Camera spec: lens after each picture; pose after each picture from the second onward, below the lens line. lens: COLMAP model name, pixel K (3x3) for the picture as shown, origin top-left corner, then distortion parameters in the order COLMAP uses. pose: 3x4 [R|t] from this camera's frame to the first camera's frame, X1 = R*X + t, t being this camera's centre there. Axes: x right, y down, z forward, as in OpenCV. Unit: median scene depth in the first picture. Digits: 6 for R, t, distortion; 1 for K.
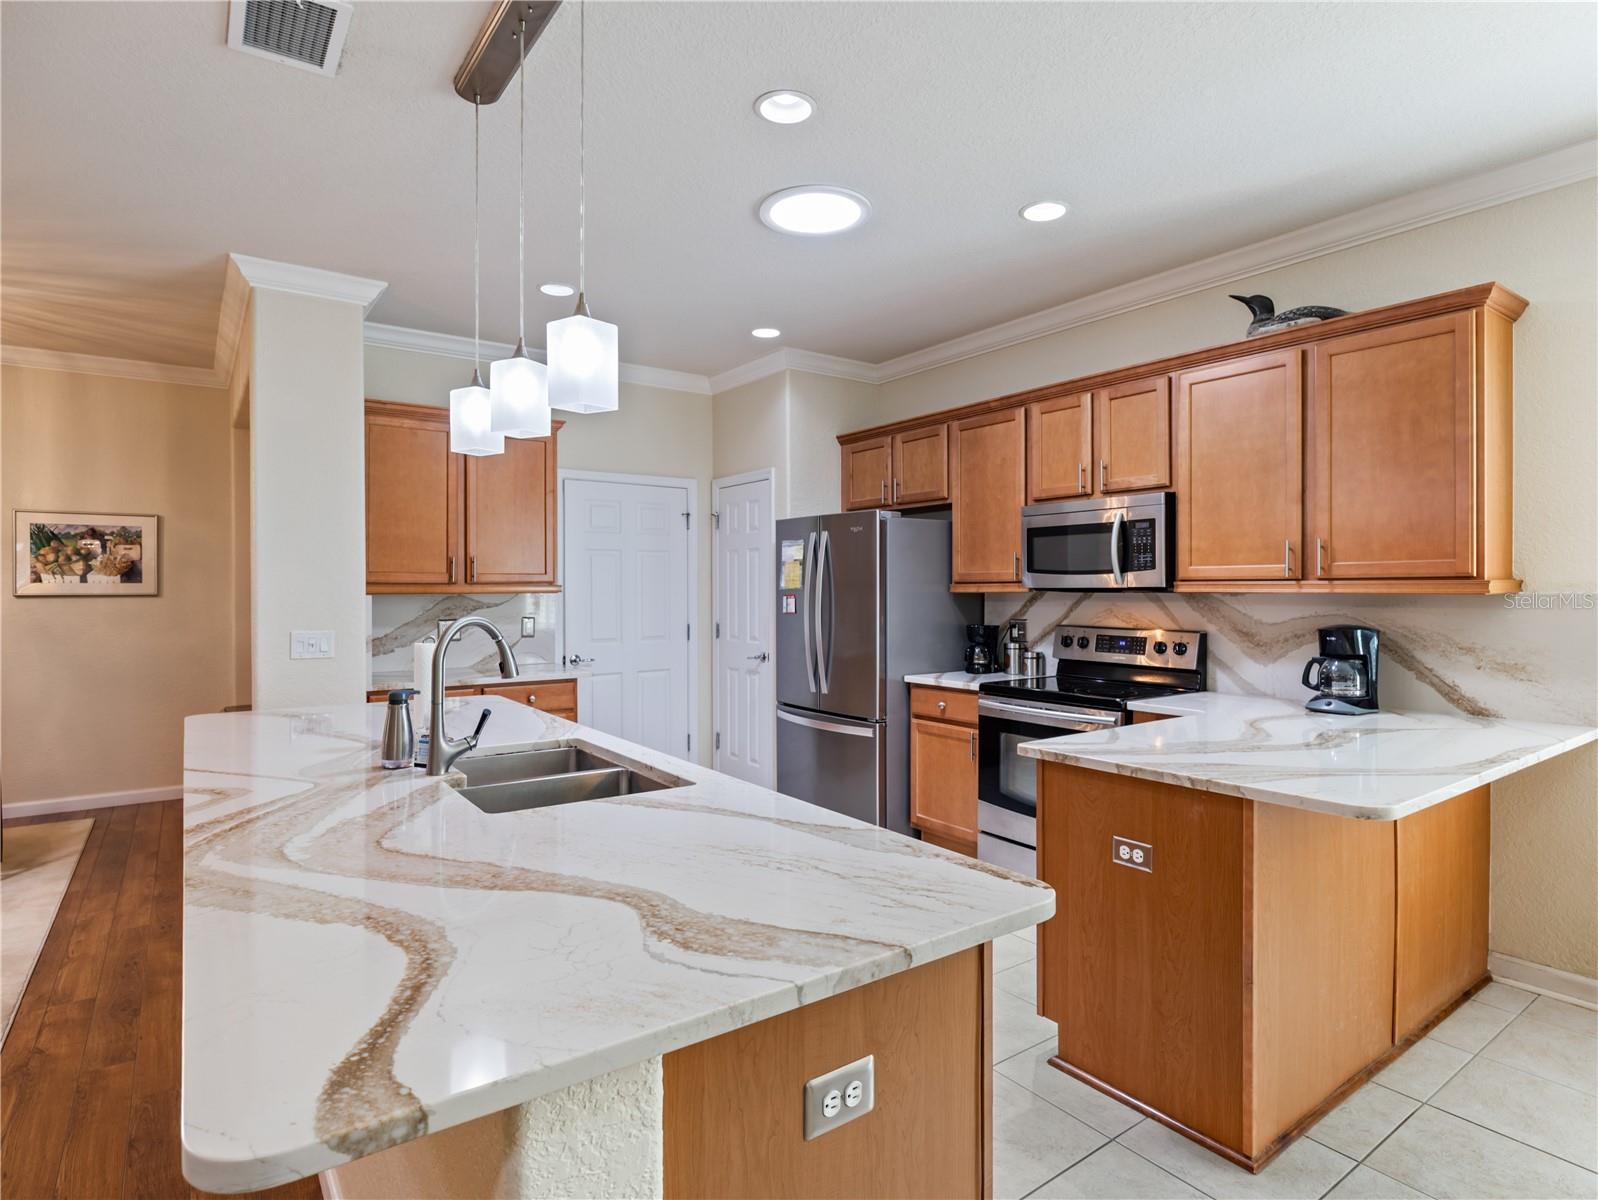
lens RADIAL K [[867.2, 0, 803.5], [0, 867.2, 596.1], [0, 0, 1]] dist [-0.009496, 0.000951]
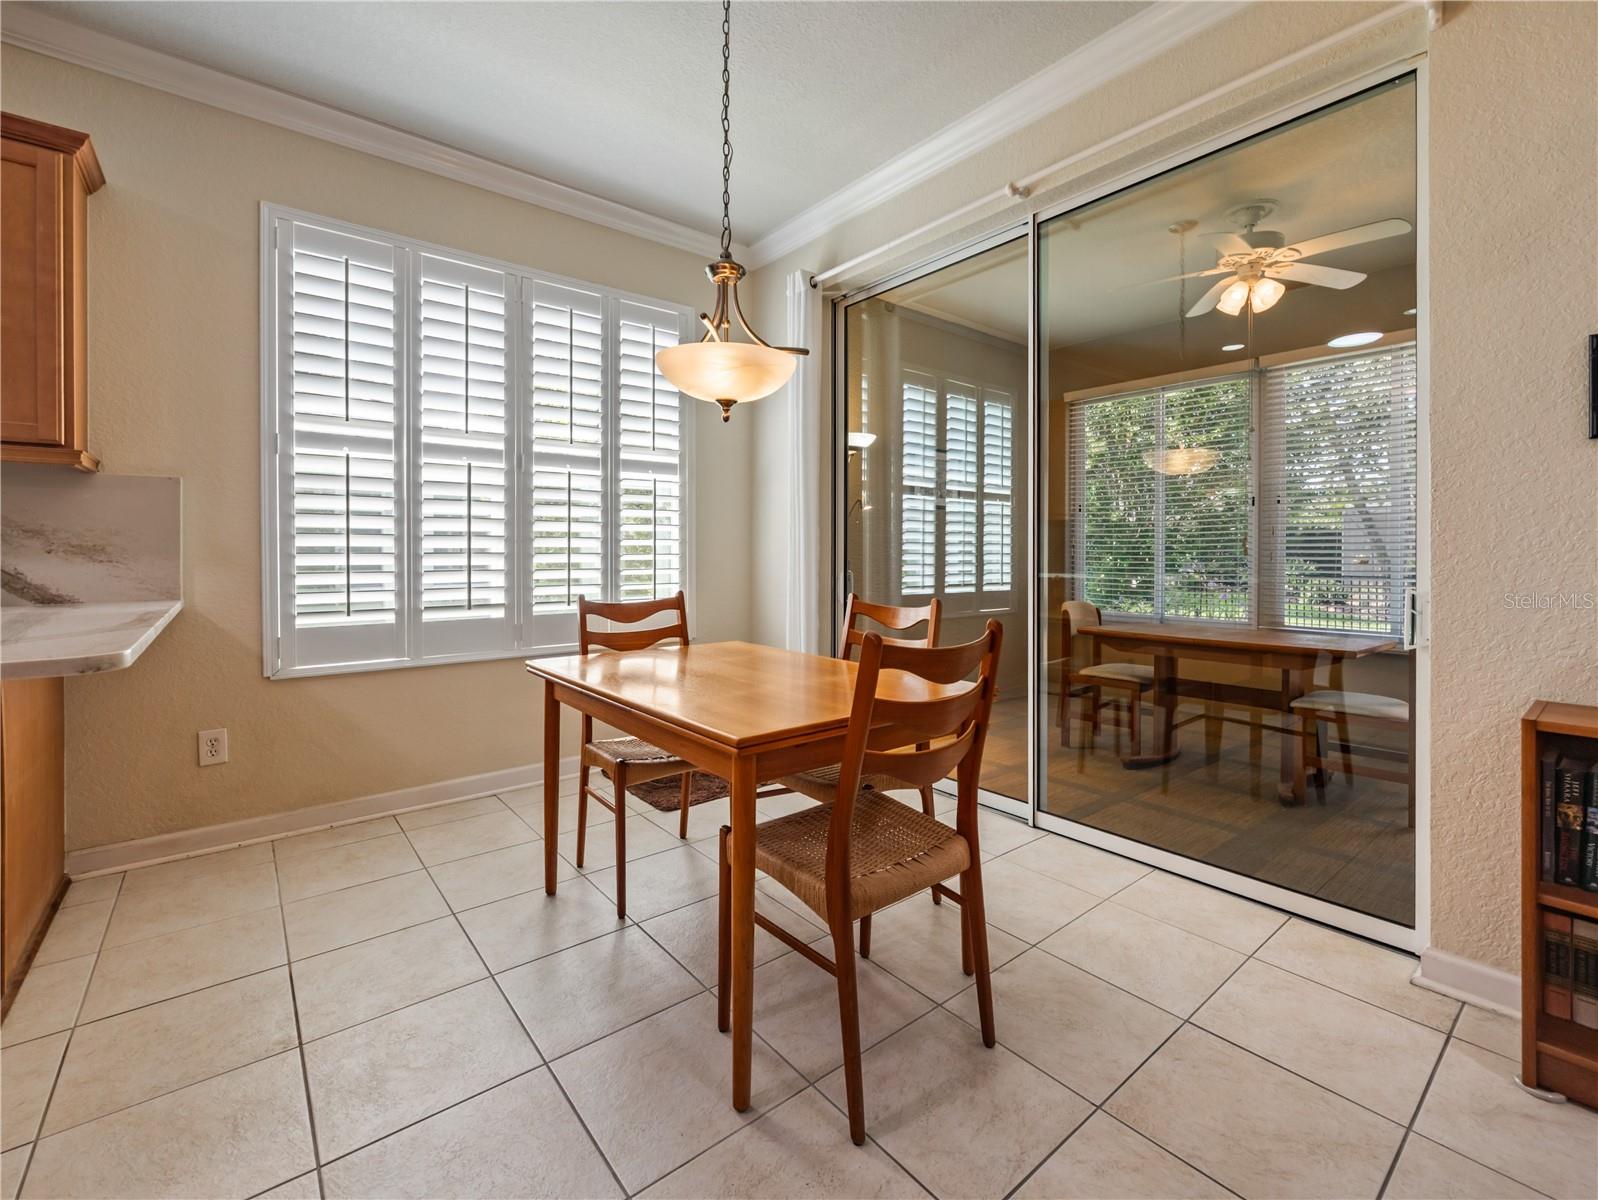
lens RADIAL K [[690.4, 0, 808.4], [0, 690.4, 556.2], [0, 0, 1]] dist [-0.001724, -0.000672]
pose [[-0.061362, -0.002824, 0.998112, -0.002700], [0.009759, 0.999947, 0.003429, 0.070626], [-0.998068, 0.009951, -0.061331, 0.176050]]
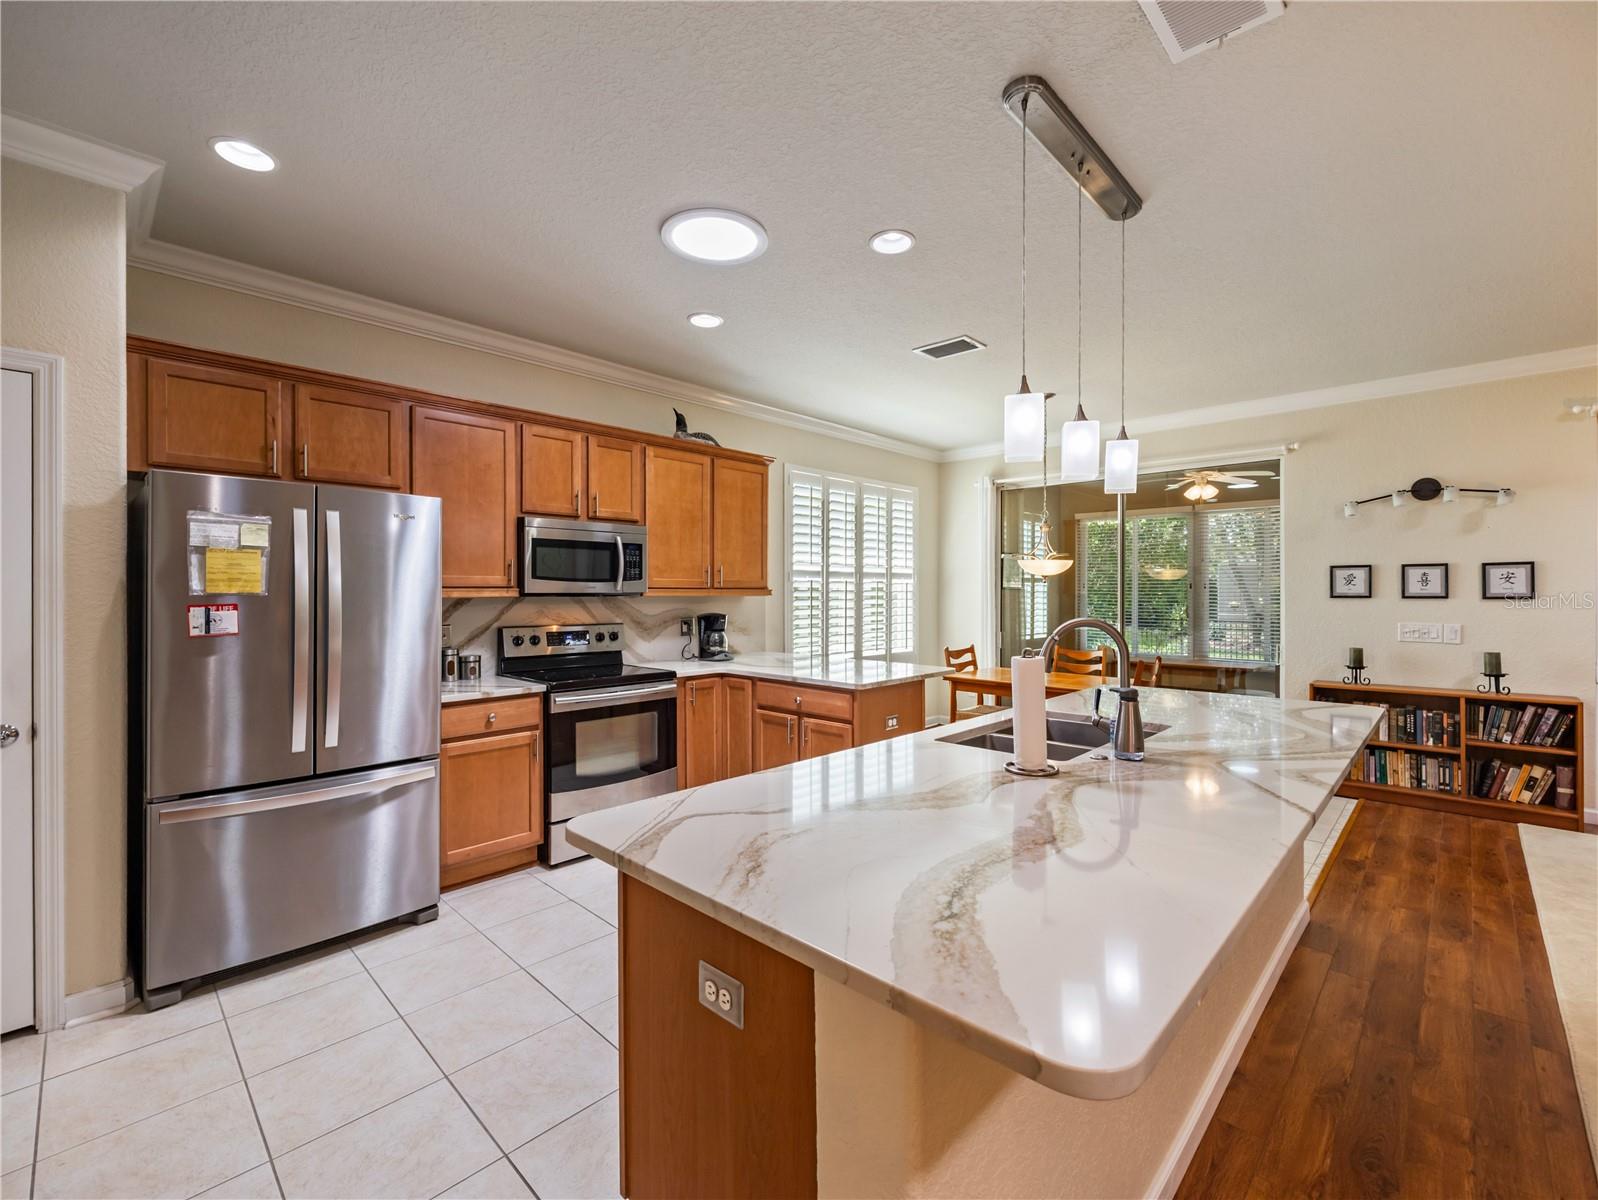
lens RADIAL K [[690.4, 0, 804.9], [0, 690.4, 599.1], [0, 0, 1]] dist [-0.001724, -0.000672]
pose [[-0.183684, -0.008816, 0.982946, -0.690001], [0.008377, 0.999909, 0.010534, -0.008245], [-0.982950, 0.010169, -0.183593, 0.863720]]
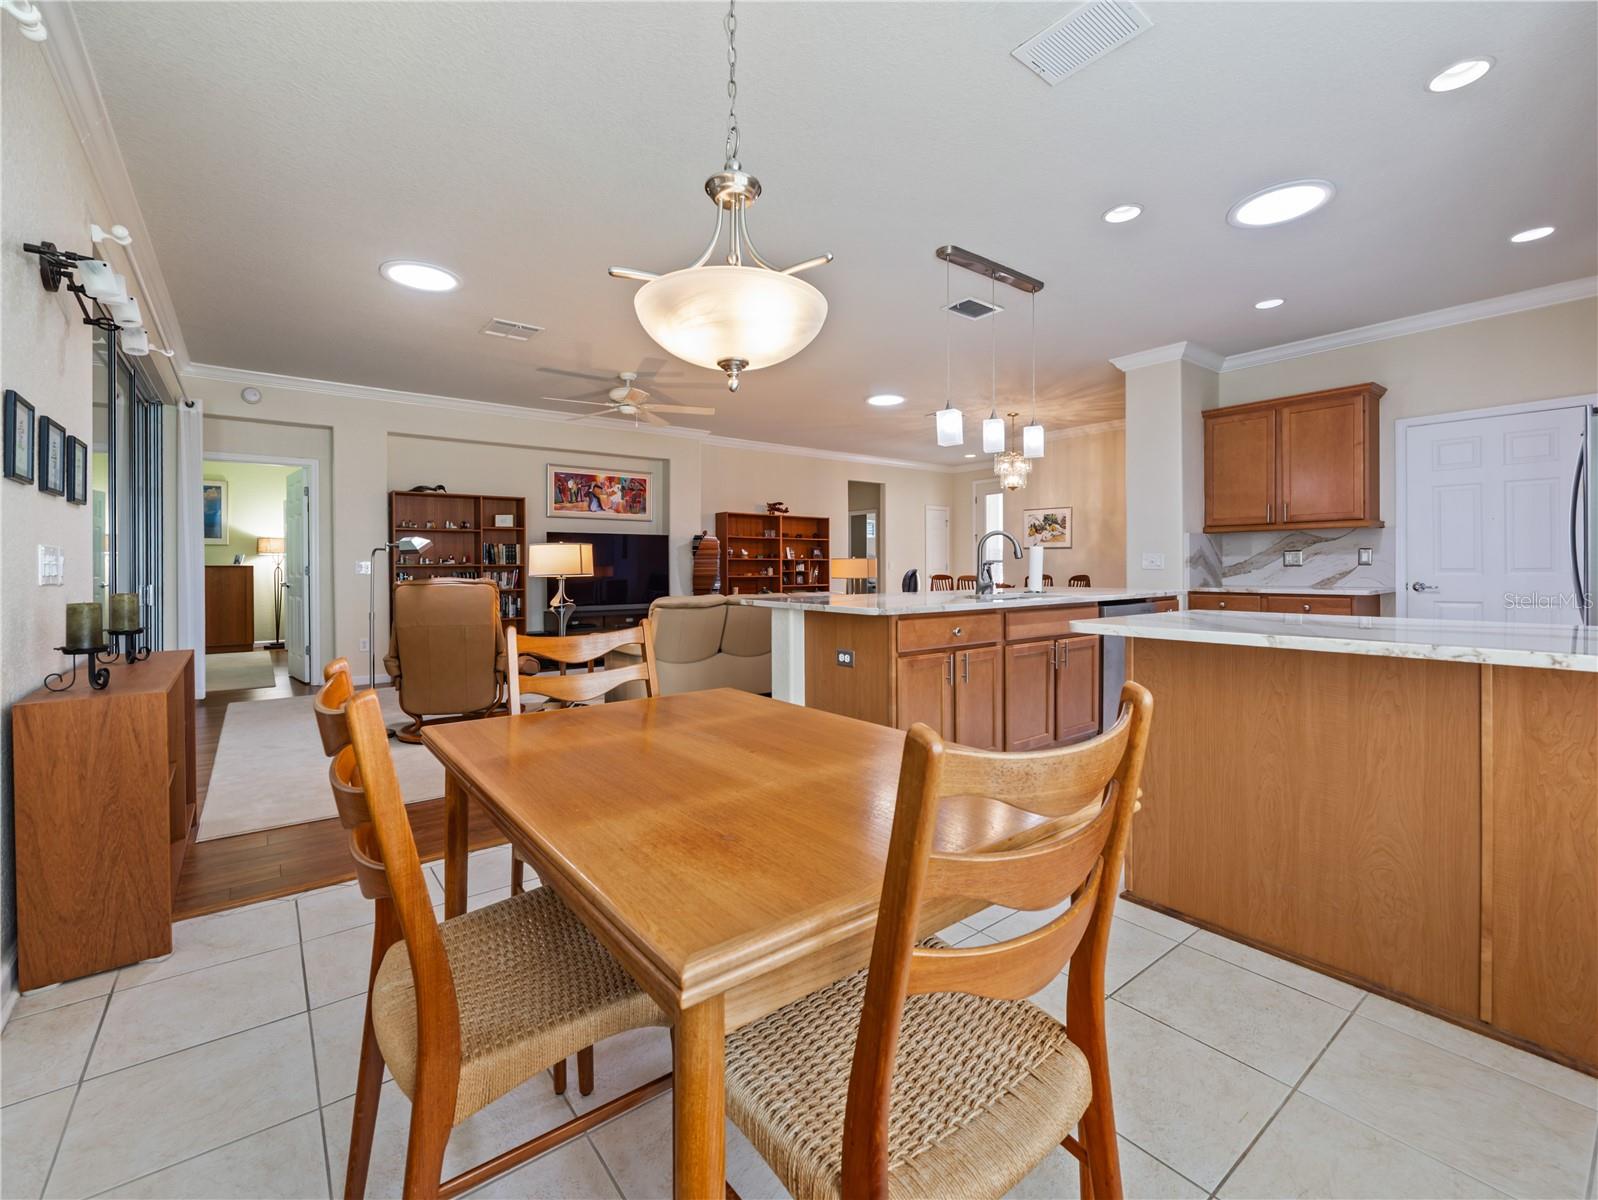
lens RADIAL K [[690.4, 0, 805.6], [0, 690.4, 581.8], [0, 0, 1]] dist [-0.001724, -0.000672]
pose [[0.046052, 0.022950, -0.998675, 0.802037], [-0.002304, 0.999736, 0.022868, 0.065872], [0.998936, 0.001248, 0.046093, 0.219885]]
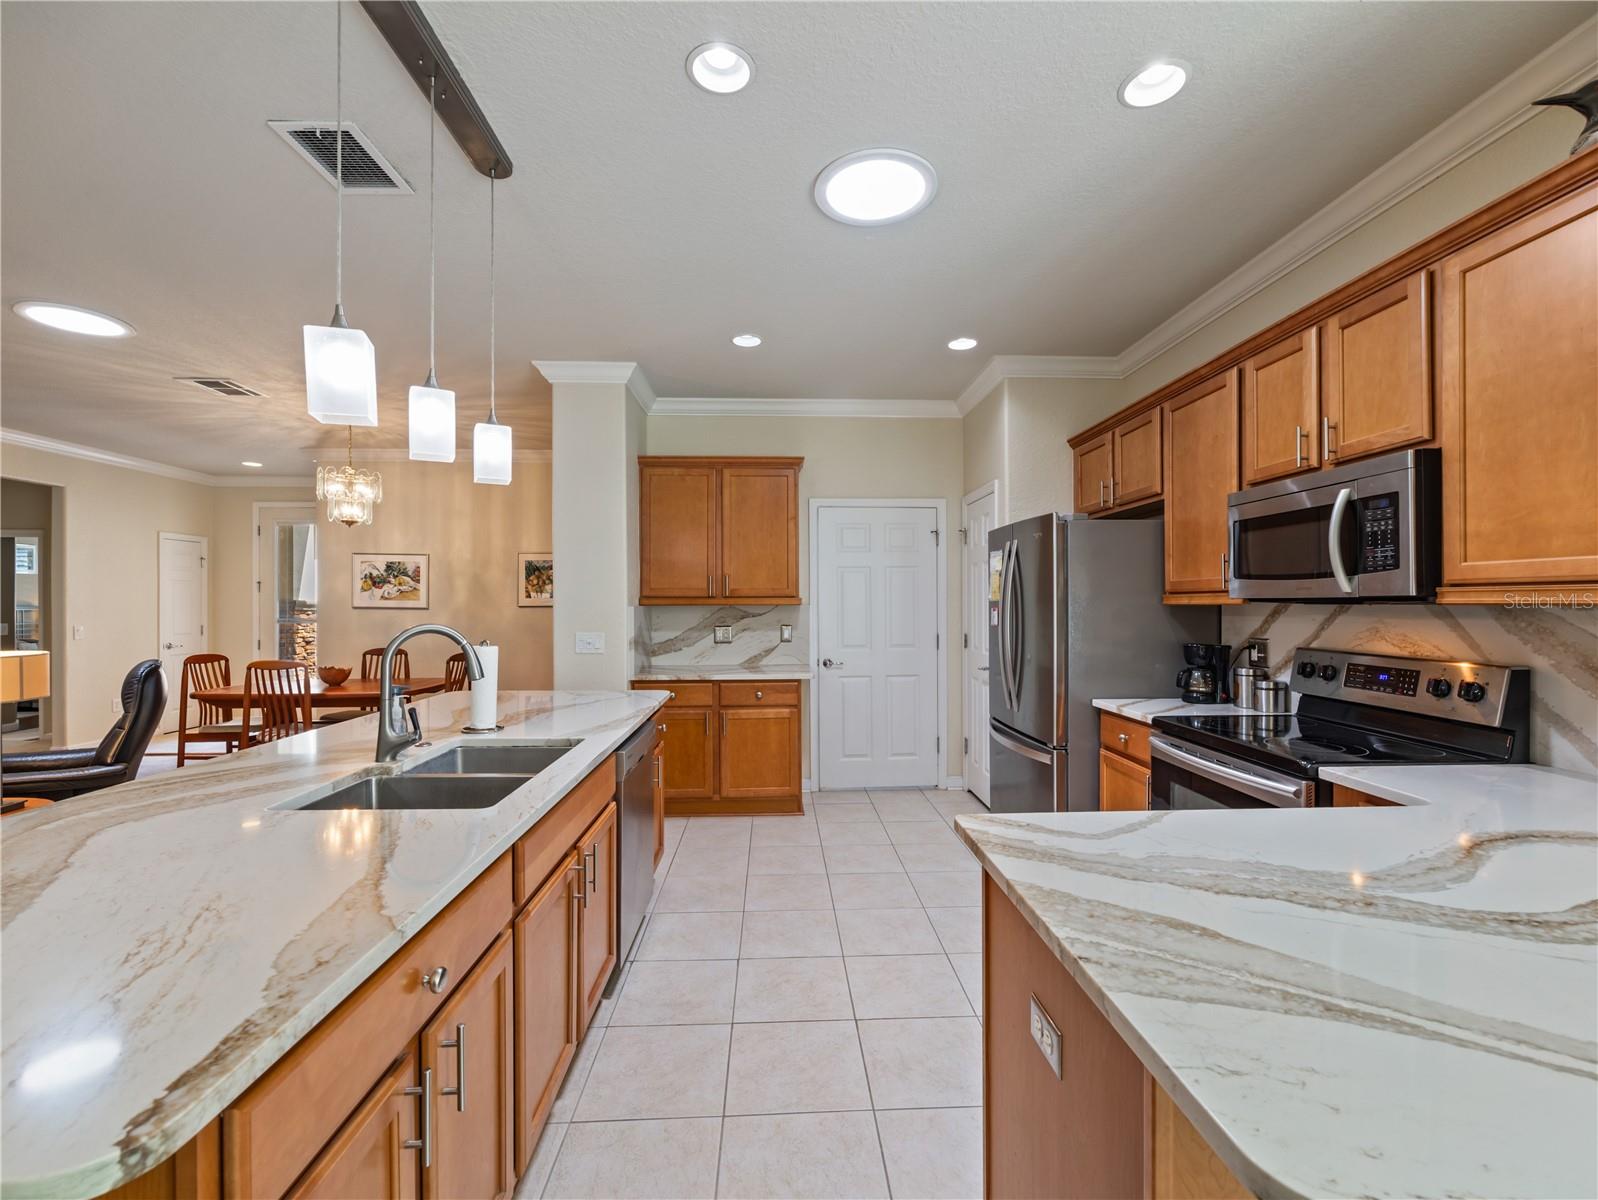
lens RADIAL K [[690.4, 0, 800.9], [0, 690.4, 602.8], [0, 0, 1]] dist [-0.001724, -0.000672]
pose [[0.834076, -0.000844, -0.551649, 0.288720], [-0.003275, 0.999974, -0.006483, -0.000288], [0.551640, 0.007214, 0.834051, 0.286933]]
